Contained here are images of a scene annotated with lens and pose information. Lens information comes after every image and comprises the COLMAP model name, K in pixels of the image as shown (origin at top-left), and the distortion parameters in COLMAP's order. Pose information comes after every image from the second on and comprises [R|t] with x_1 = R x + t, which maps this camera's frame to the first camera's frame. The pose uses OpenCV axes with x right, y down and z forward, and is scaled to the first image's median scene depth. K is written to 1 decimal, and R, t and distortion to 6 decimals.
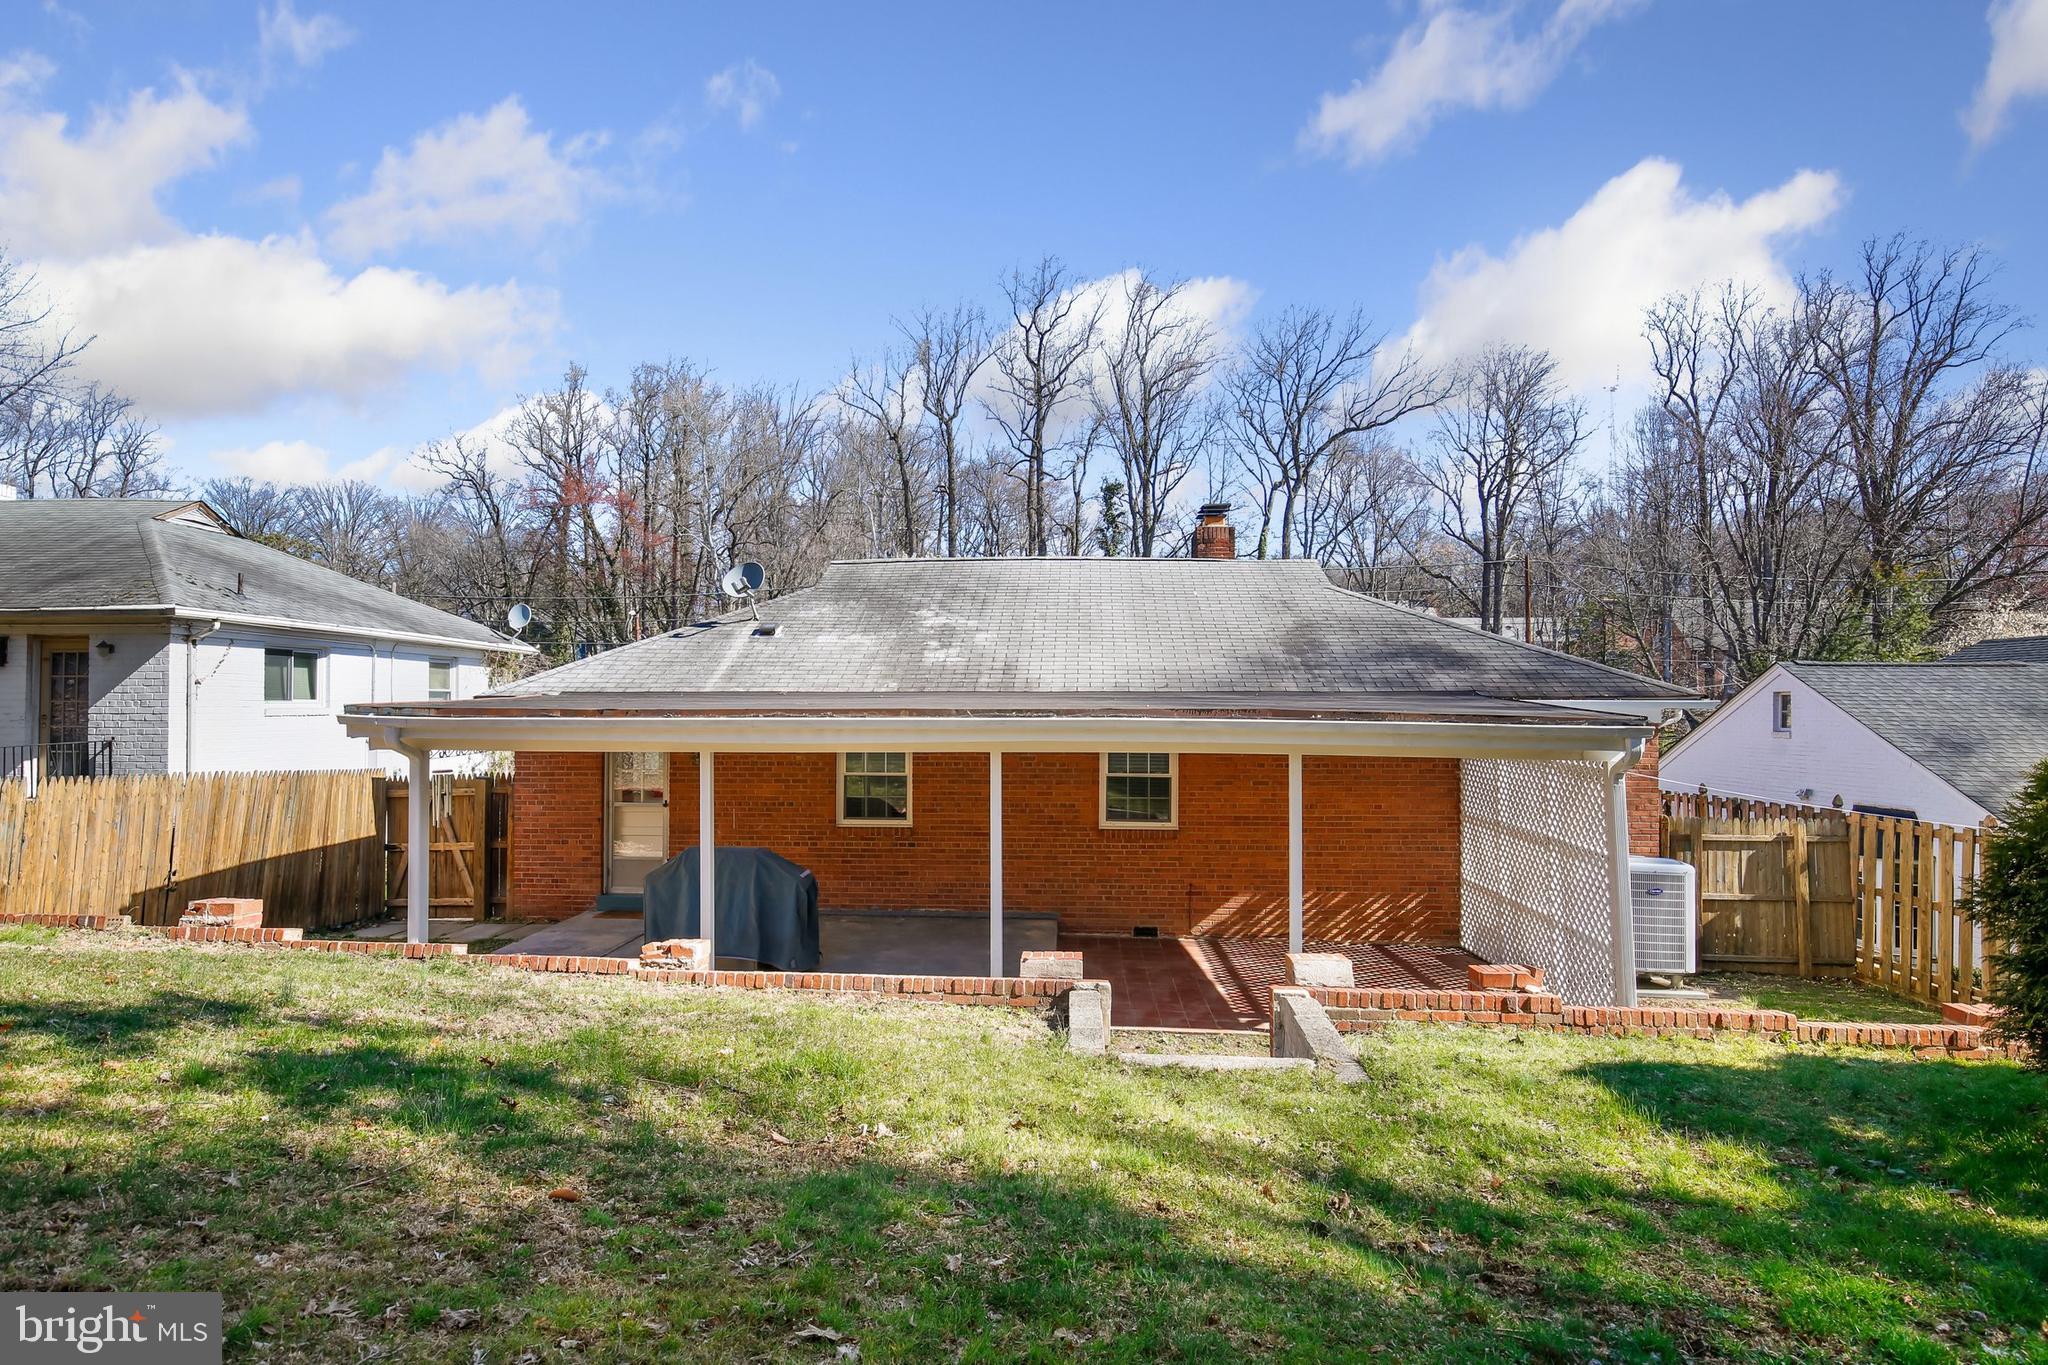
lens RADIAL K [[1072.6, 0, 1021.3], [0, 1072.6, 690.3], [0, 0, 1]] dist [0.002323, 0.000398]
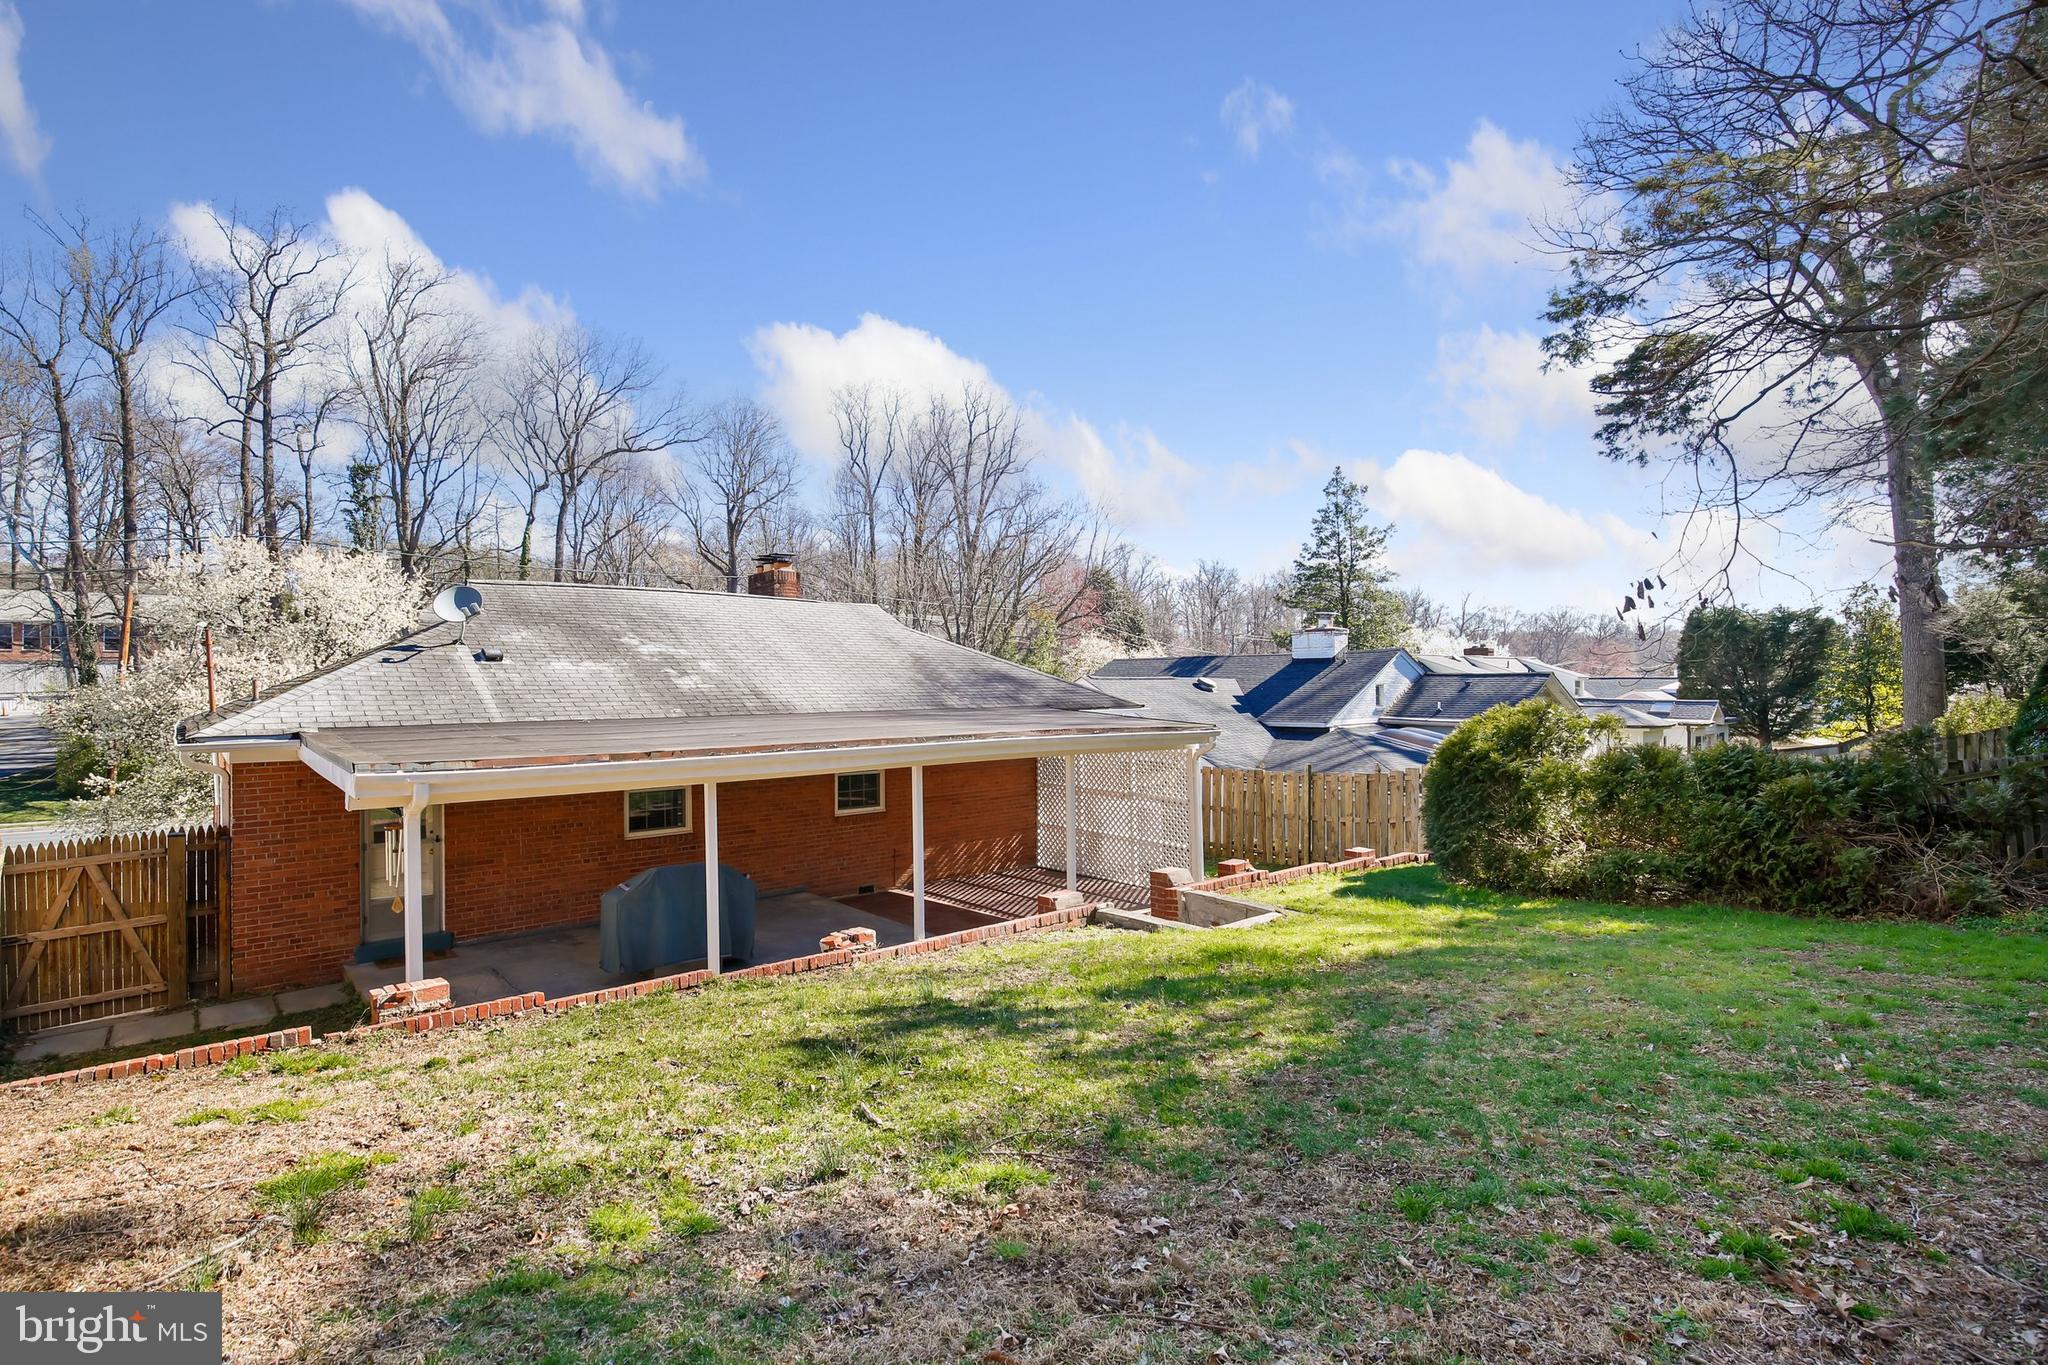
lens RADIAL K [[930.3, 0, 1025.7], [0, 930.3, 682.2], [0, 0, 1]] dist [-0.009581, -0.000928]
pose [[0.709491, -0.006052, 0.704689, -0.533624], [0.000546, 0.999968, 0.008038, -0.041537], [-0.704715, -0.005318, 0.709471, 0.032937]]
